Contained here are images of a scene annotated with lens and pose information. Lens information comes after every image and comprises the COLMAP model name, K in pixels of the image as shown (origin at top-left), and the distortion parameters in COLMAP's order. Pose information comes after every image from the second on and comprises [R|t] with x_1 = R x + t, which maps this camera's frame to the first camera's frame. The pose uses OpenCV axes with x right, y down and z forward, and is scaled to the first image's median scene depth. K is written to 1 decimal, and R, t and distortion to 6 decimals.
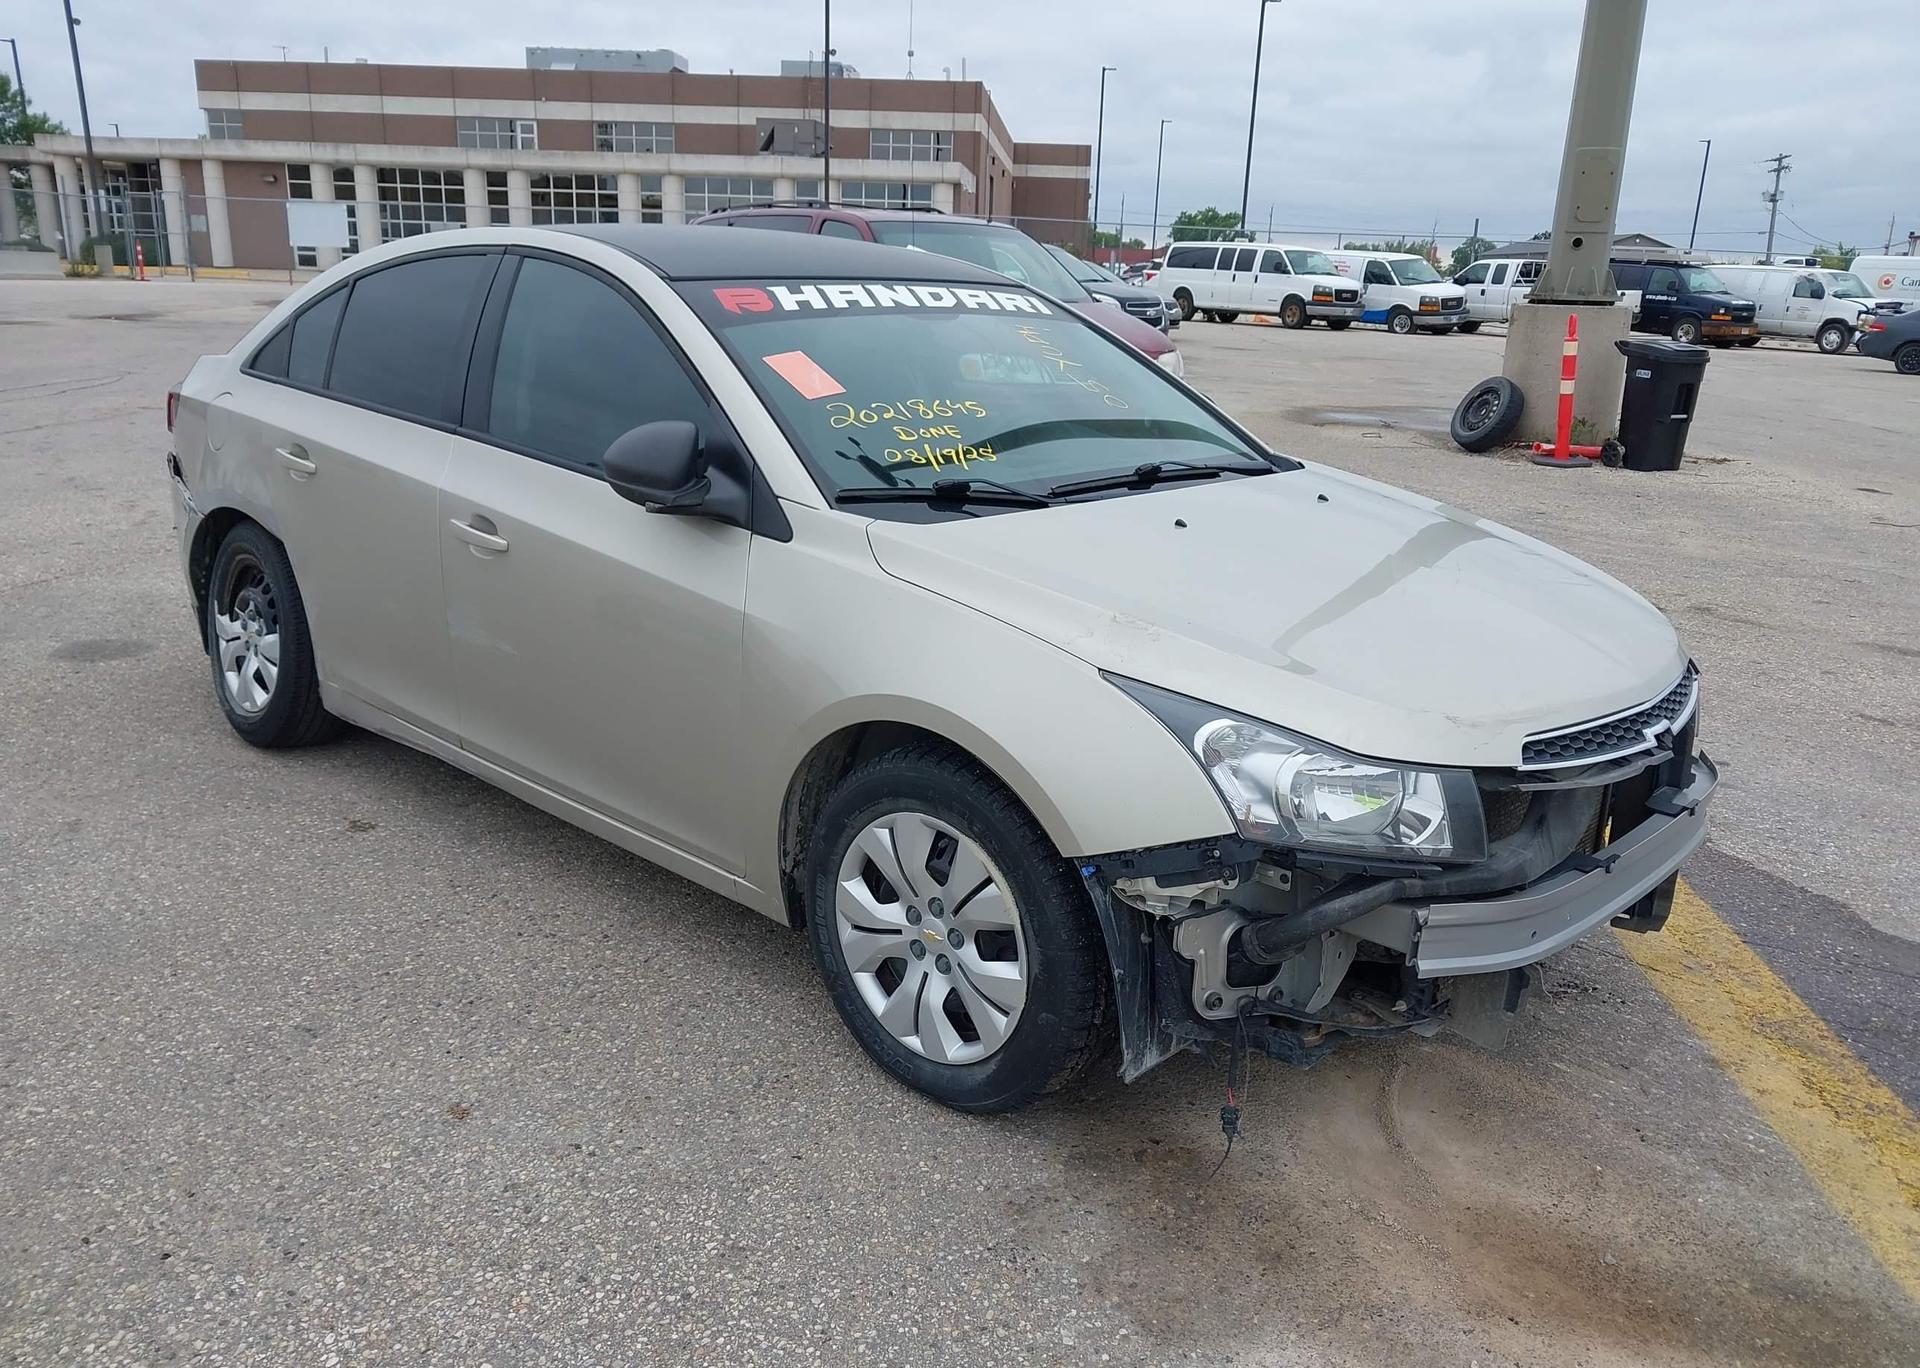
lens RADIAL K [[1531.1, 0, 959.8], [0, 1531.1, 707.5], [0, 0, 1]] dist [0.013563, -0.018775]
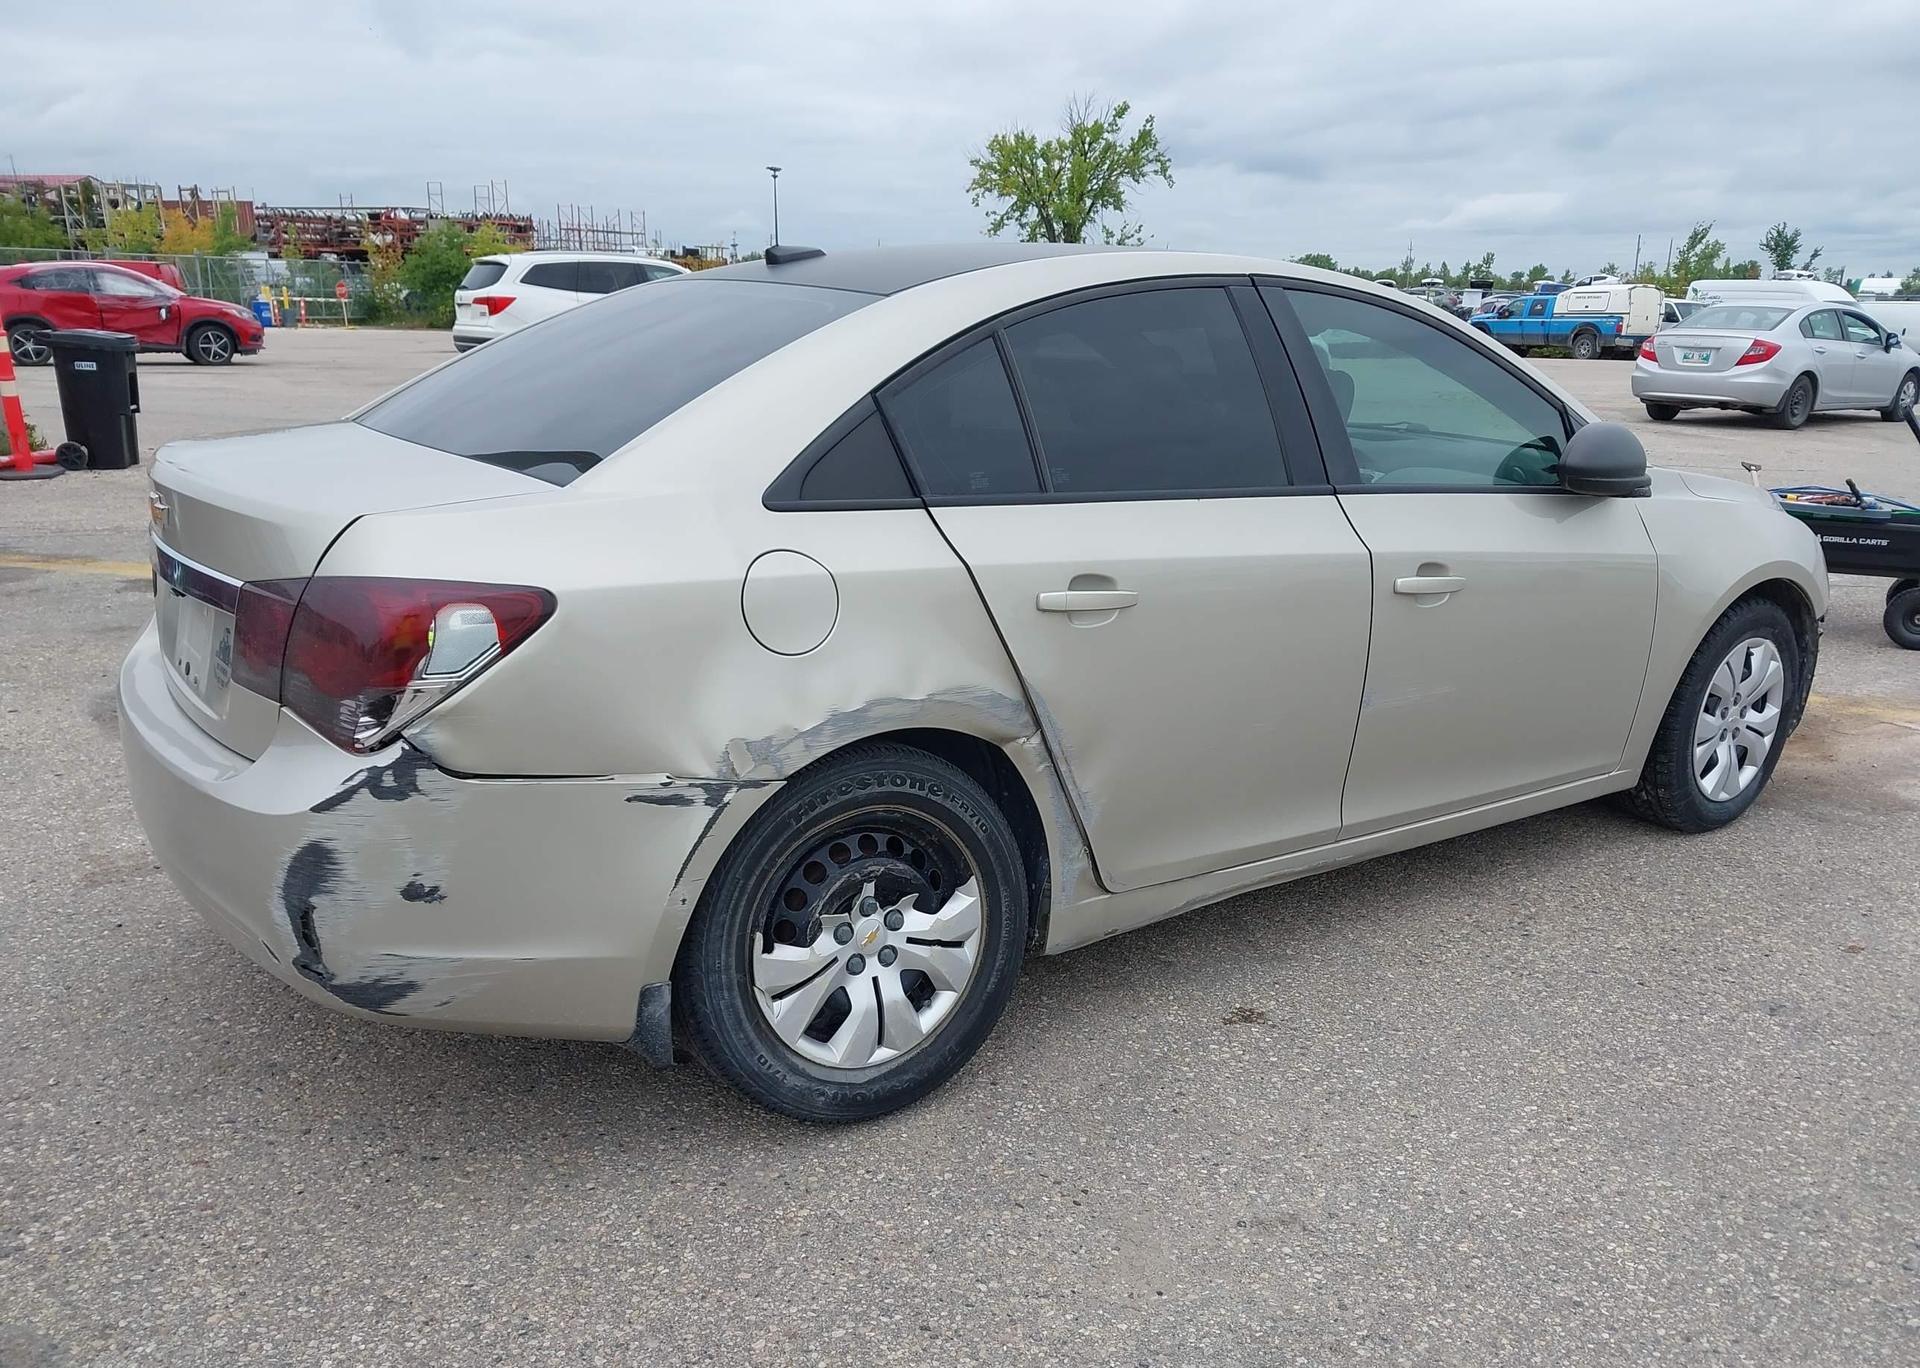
lens RADIAL K [[1531.1, 0, 975.7], [0, 1531.1, 695.5], [0, 0, 1]] dist [0.013563, -0.018775]
pose [[0.190214, -0.278137, 0.941519, -1.215079], [0.262864, 0.938441, 0.224121, -0.317456], [-0.945897, 0.204861, 0.251617, 0.985975]]
